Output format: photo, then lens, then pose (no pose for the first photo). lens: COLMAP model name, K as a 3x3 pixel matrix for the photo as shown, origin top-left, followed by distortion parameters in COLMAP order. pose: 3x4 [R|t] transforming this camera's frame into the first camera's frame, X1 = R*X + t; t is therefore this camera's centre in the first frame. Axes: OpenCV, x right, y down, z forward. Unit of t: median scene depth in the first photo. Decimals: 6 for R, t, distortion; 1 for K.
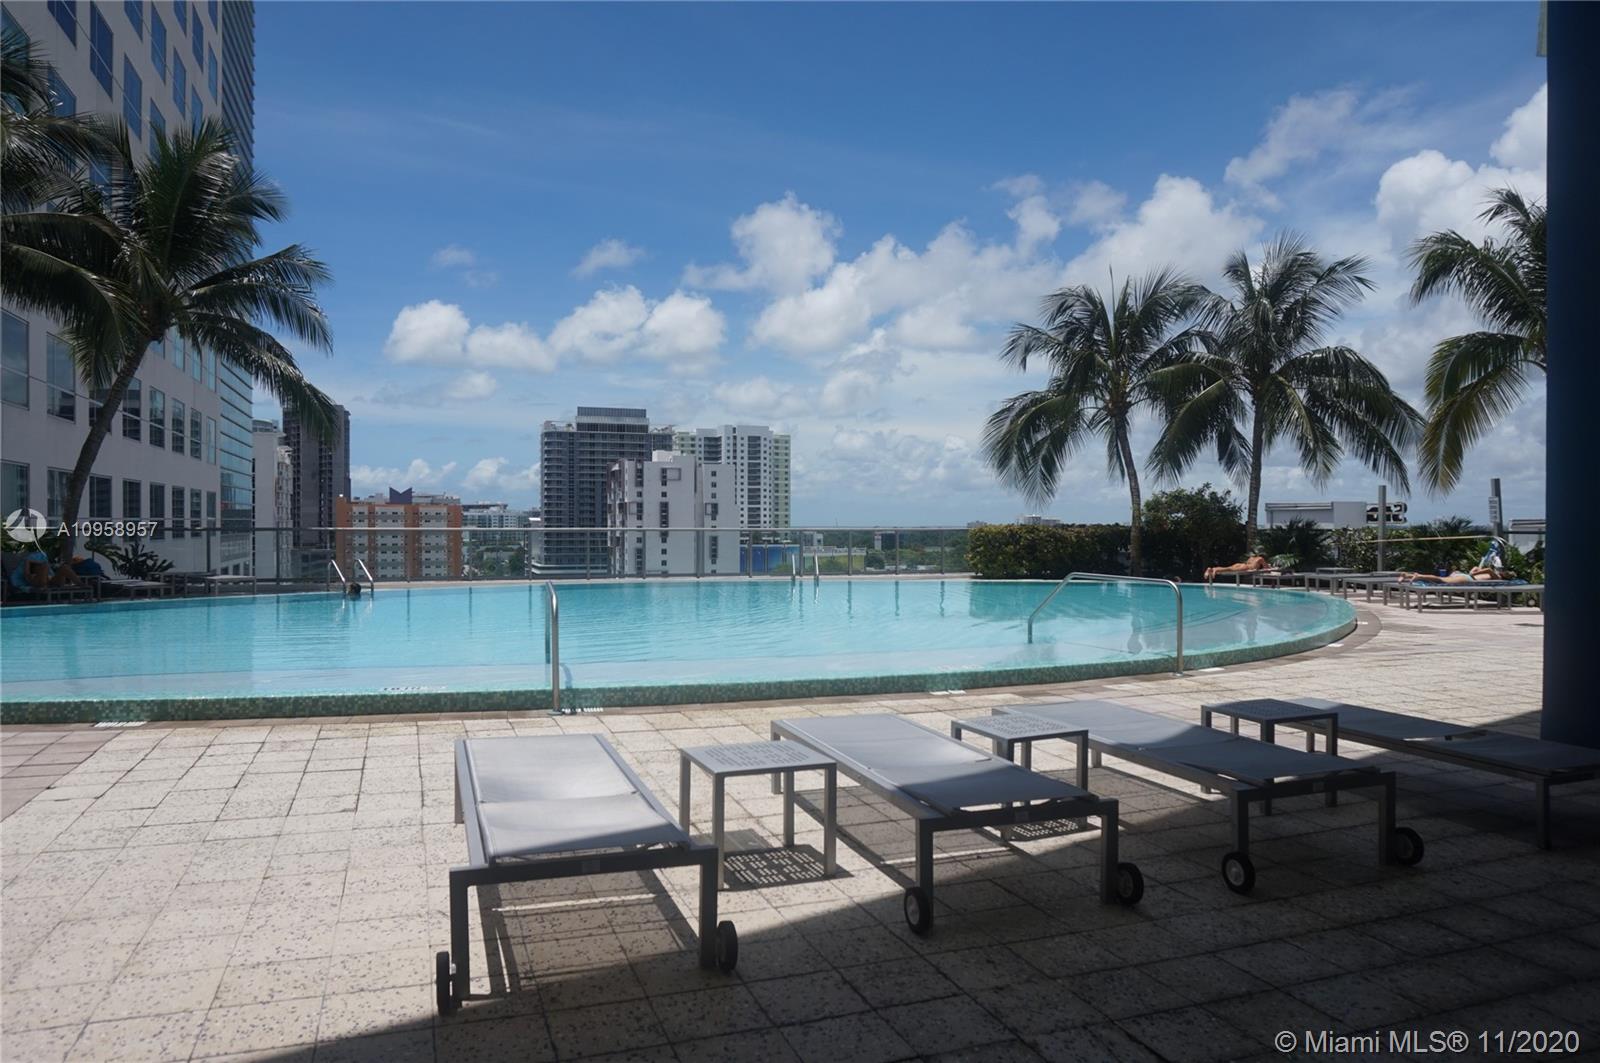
lens RADIAL K [[1079.0, 0, 800.0], [0, 1079.0, 531.5], [0, 0, 1]] dist [-0.046331, 0.033636]
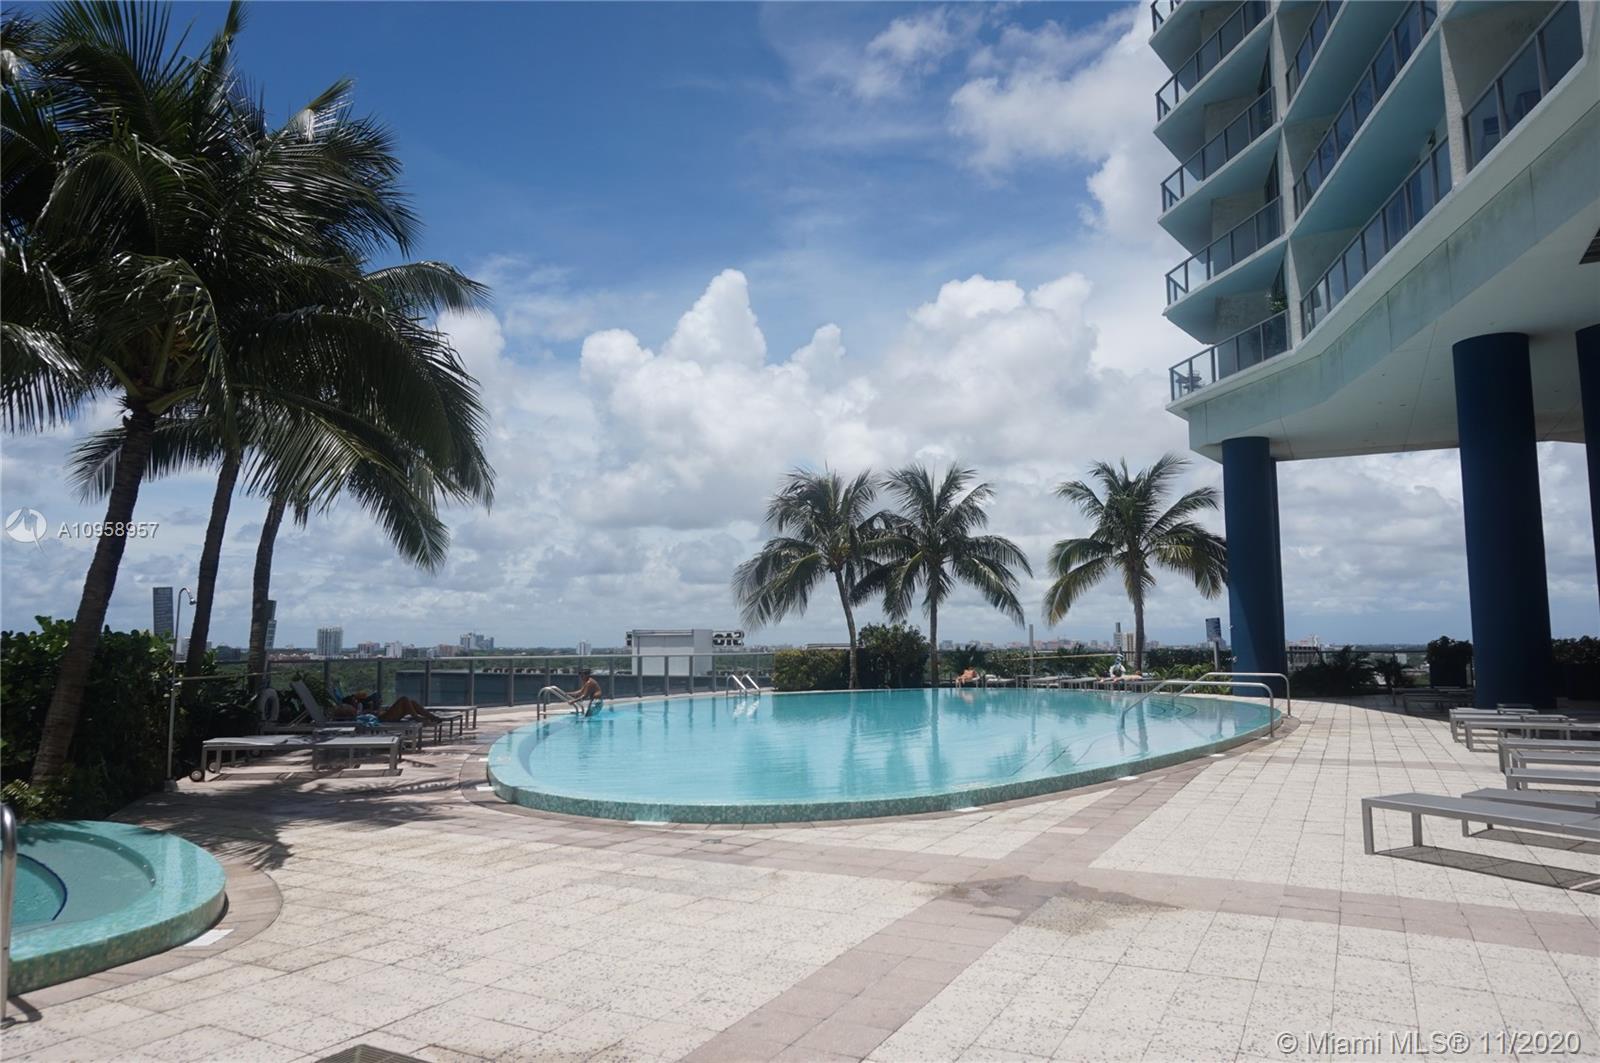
lens RADIAL K [[1079.0, 0, 800.0], [0, 1079.0, 531.5], [0, 0, 1]] dist [-0.046331, 0.033636]
pose [[0.729328, 0.062959, 0.681261, -0.686499], [0.016547, 0.993842, -0.109560, -0.006051], [-0.683964, 0.091178, 0.723795, 0.020168]]
